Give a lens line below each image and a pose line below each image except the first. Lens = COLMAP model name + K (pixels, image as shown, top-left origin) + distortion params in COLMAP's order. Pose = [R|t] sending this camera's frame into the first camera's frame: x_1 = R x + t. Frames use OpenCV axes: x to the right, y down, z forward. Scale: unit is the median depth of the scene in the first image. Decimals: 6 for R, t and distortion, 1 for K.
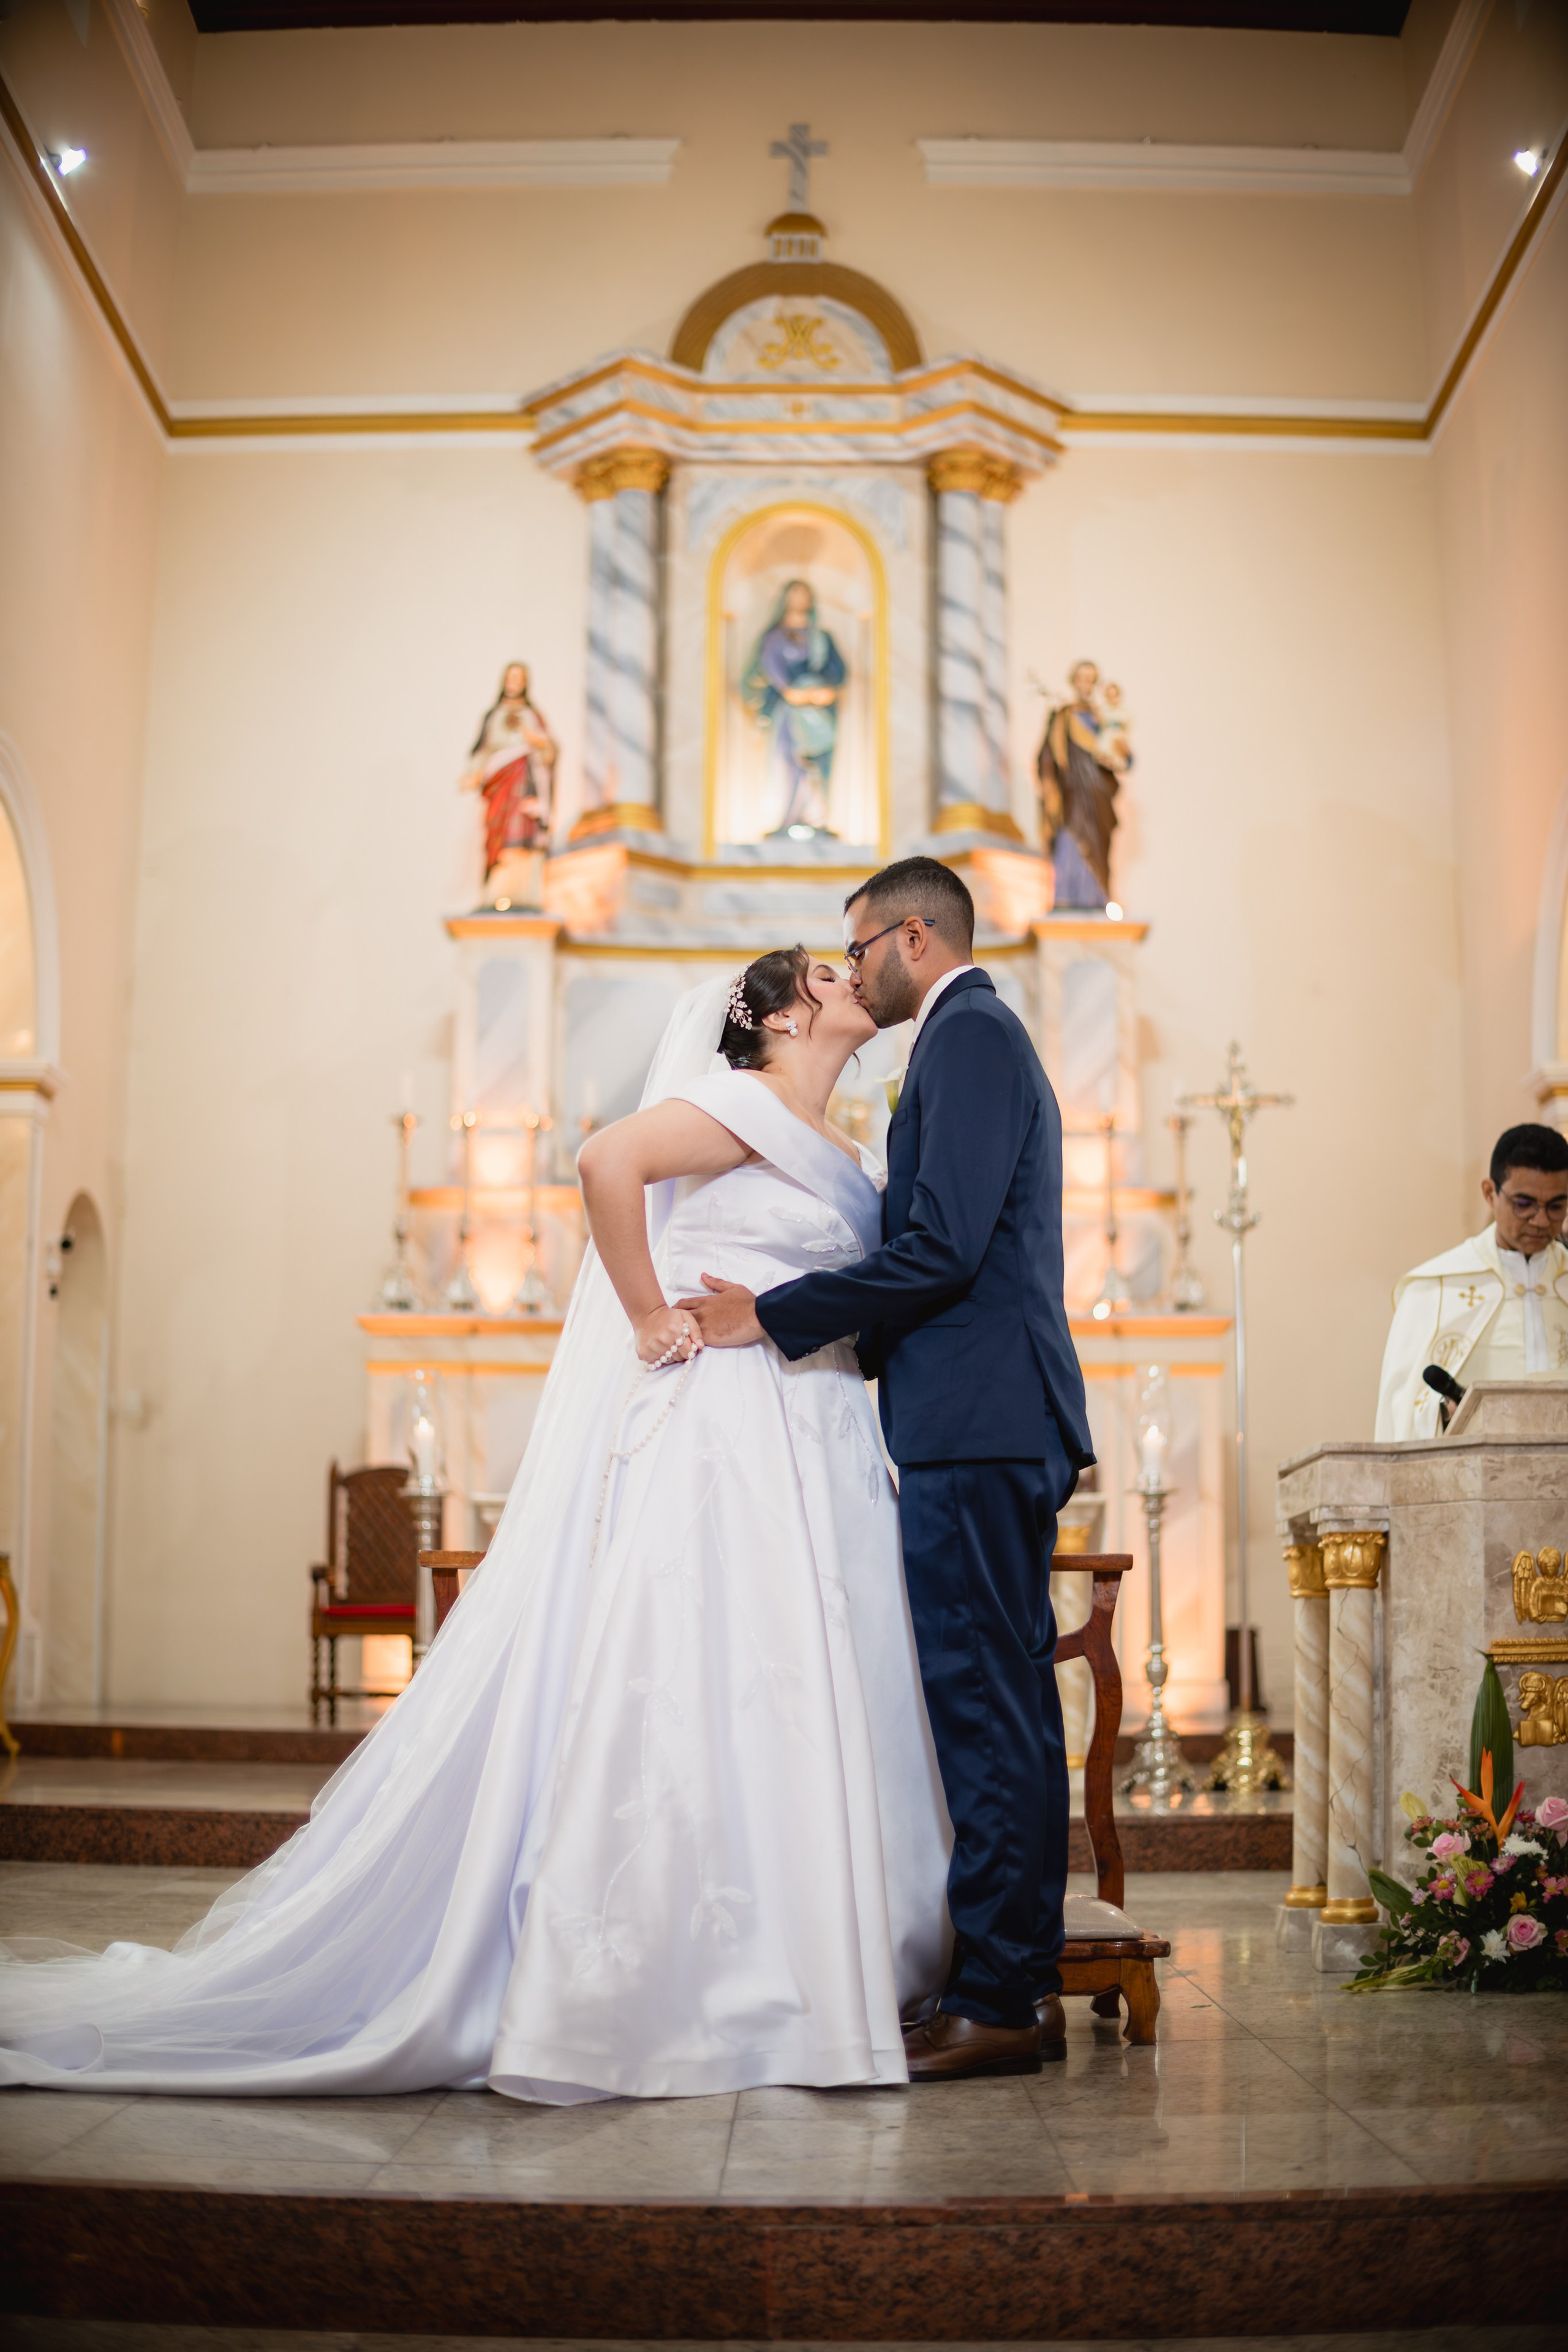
lens RADIAL K [[2969.4, 0, 784.0], [0, 2969.4, 1176.0], [0, 0, 1]] dist [-0.174684, -0.005143]
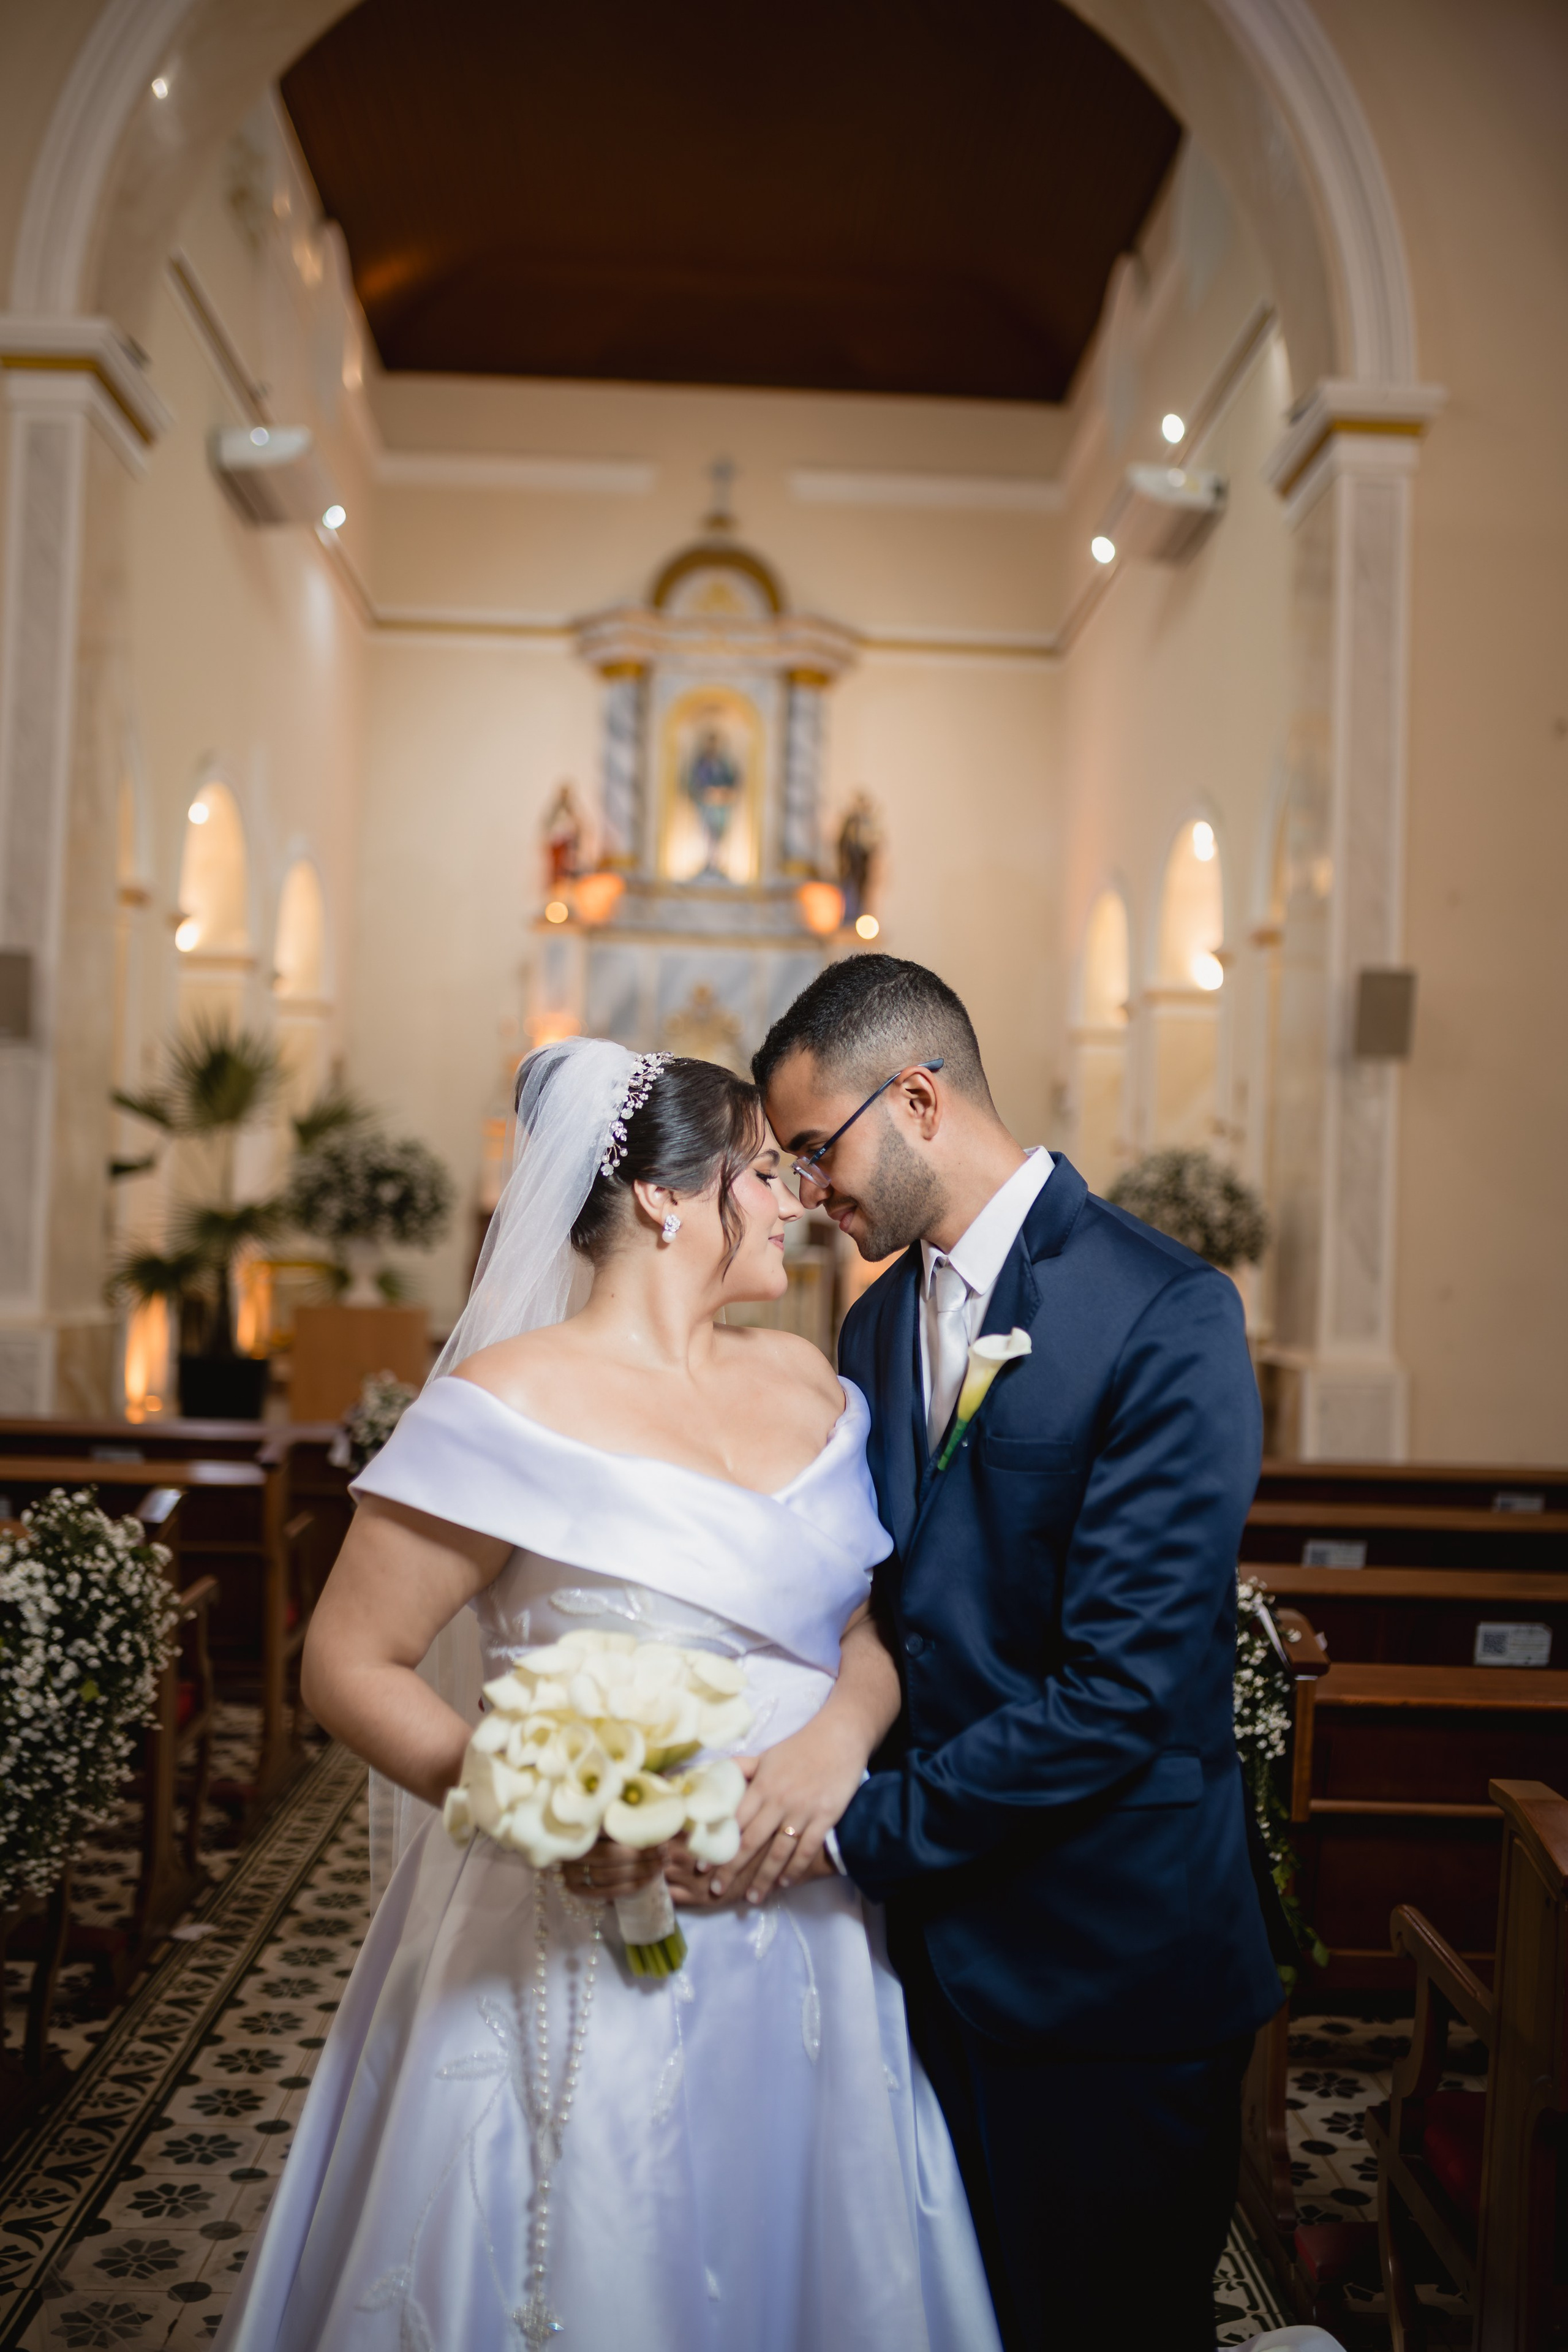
lens RADIAL K [[2298.1, 0, 787.4], [0, 2298.1, 1141.8], [0, 0, 1]] dist [-0.016345, -0.002137]
pose [[0.998351, 0.030820, 0.048434, -0.011521], [-0.037050, 0.990353, 0.133523, -0.140855], [-0.043852, -0.135097, 0.989861, -0.499431]]
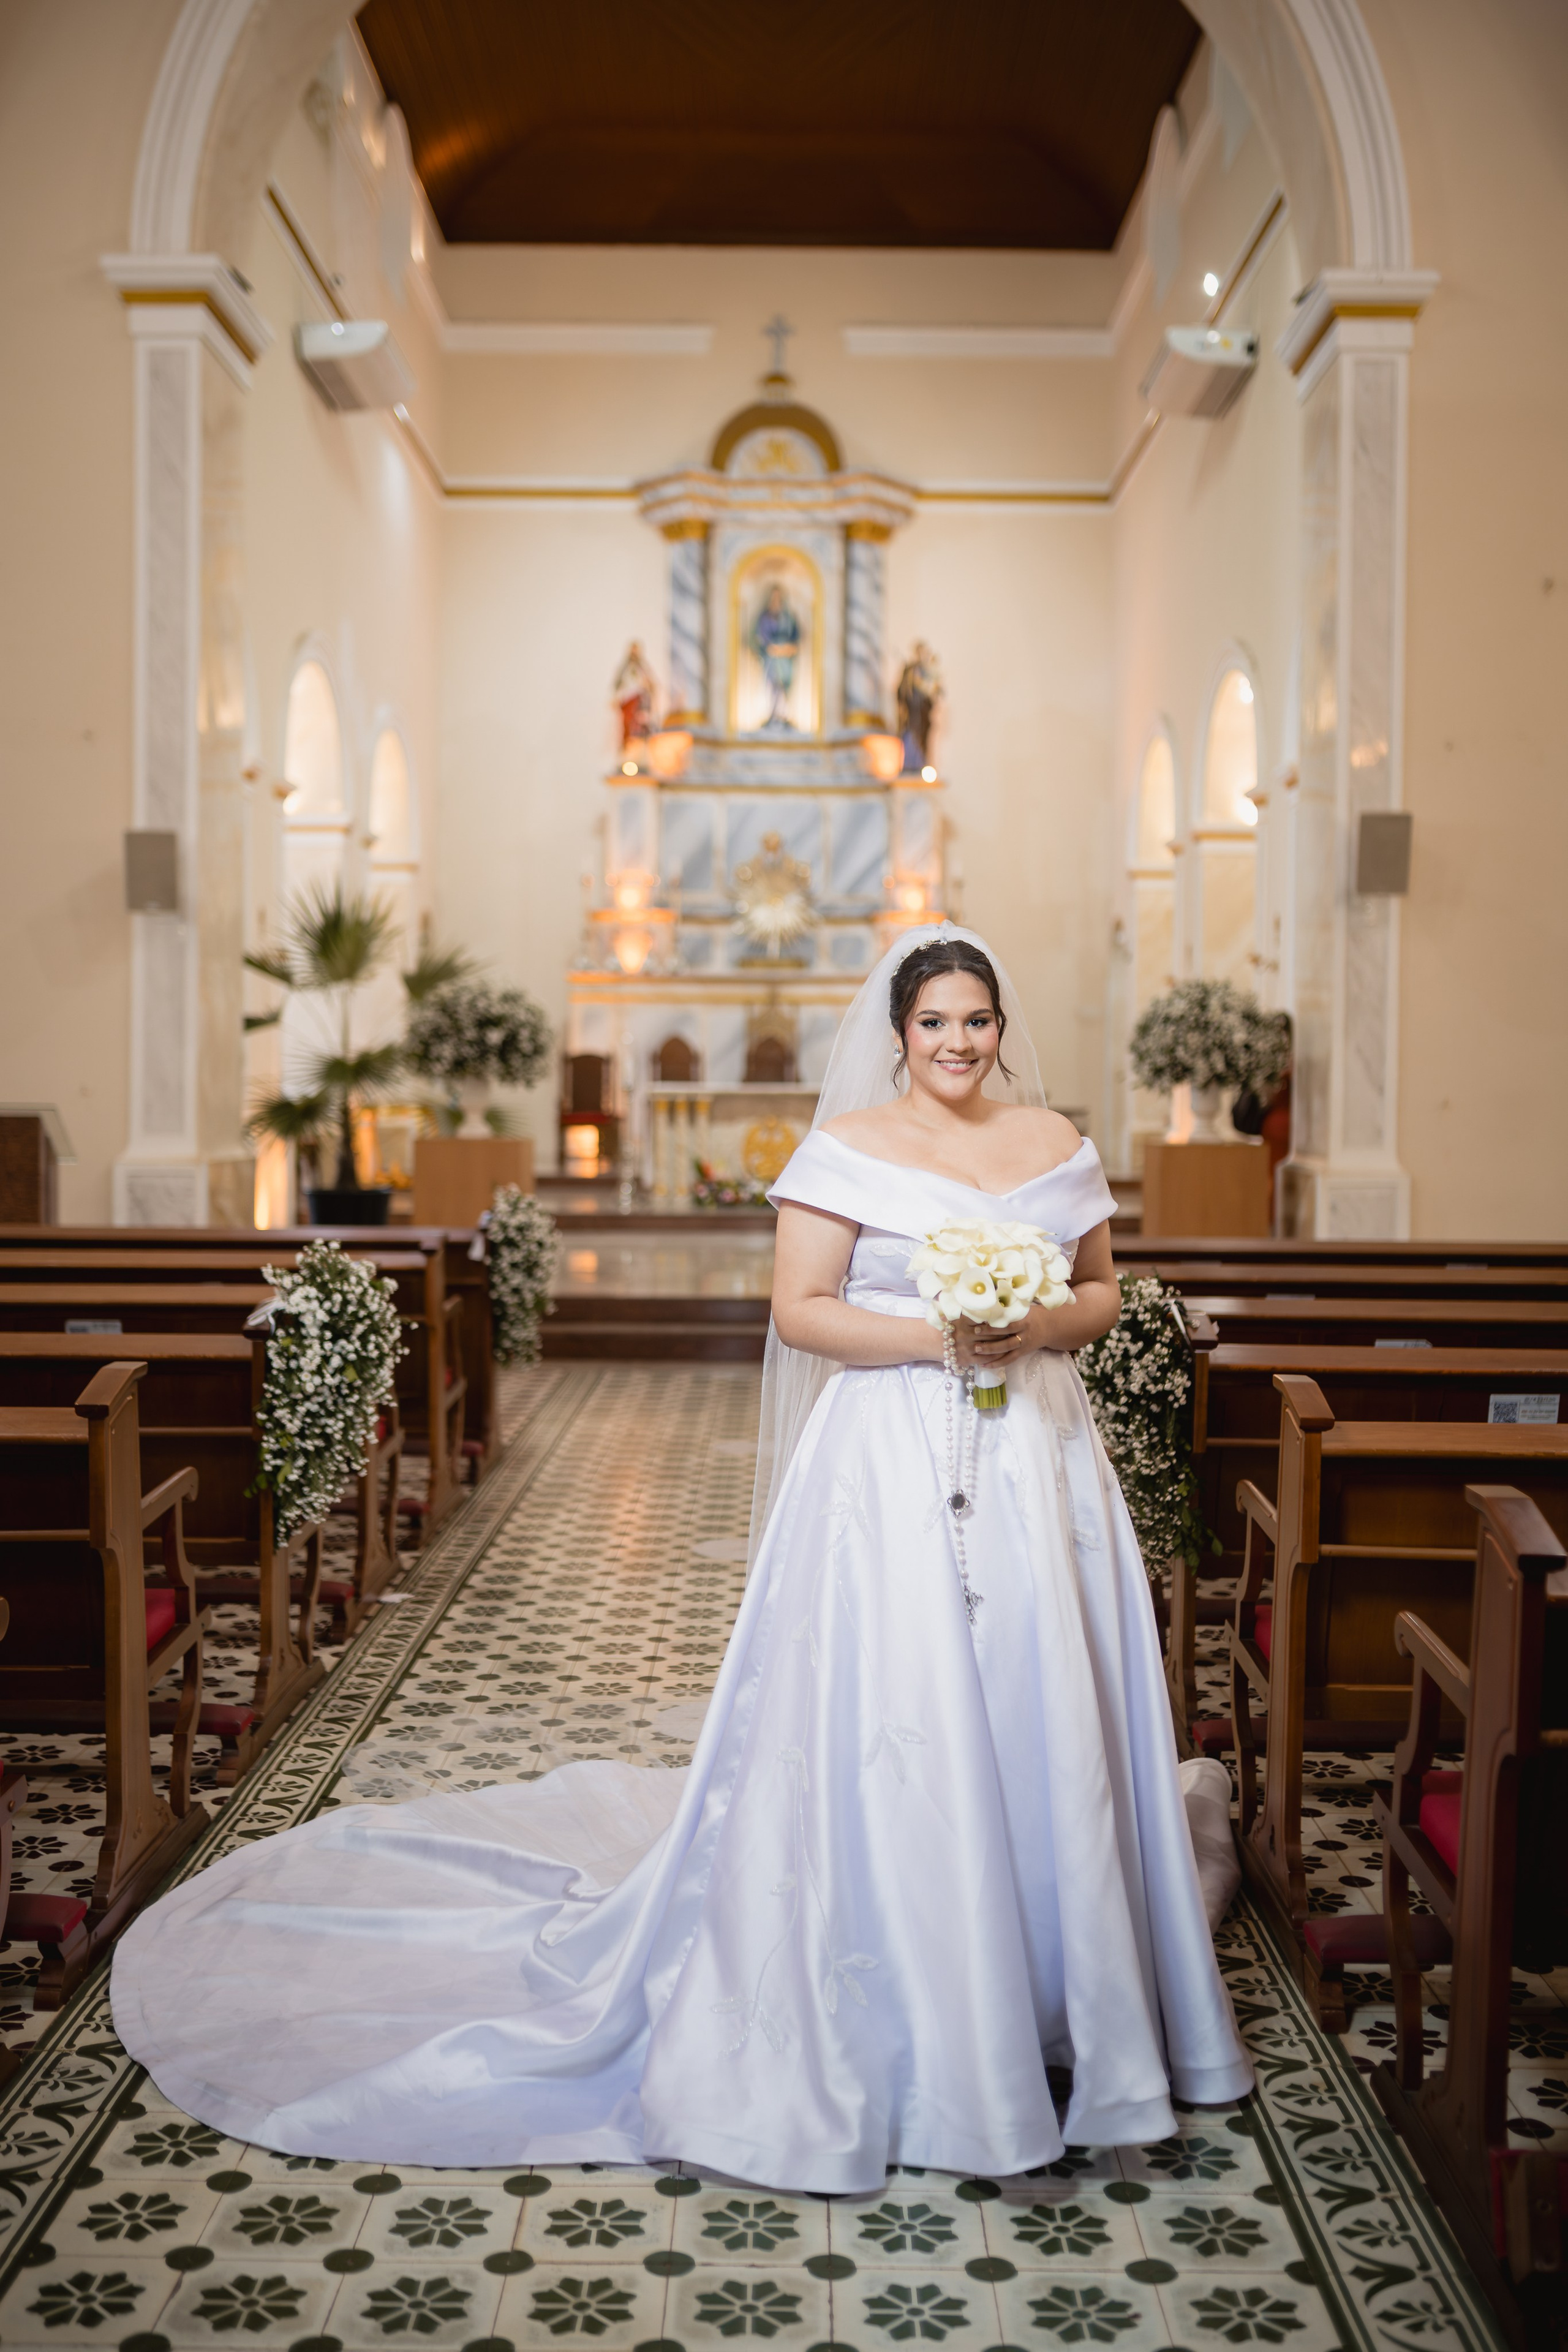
lens RADIAL K [[2298.1, 0, 787.4], [0, 2298.1, 1141.8], [0, 0, 1]] dist [-0.016345, -0.002137]
pose [[0.999854, 0.004854, 0.016408, -0.011210], [-0.008059, 0.979487, 0.201345, -0.149635], [-0.015094, -0.201448, 0.979383, -0.566948]]
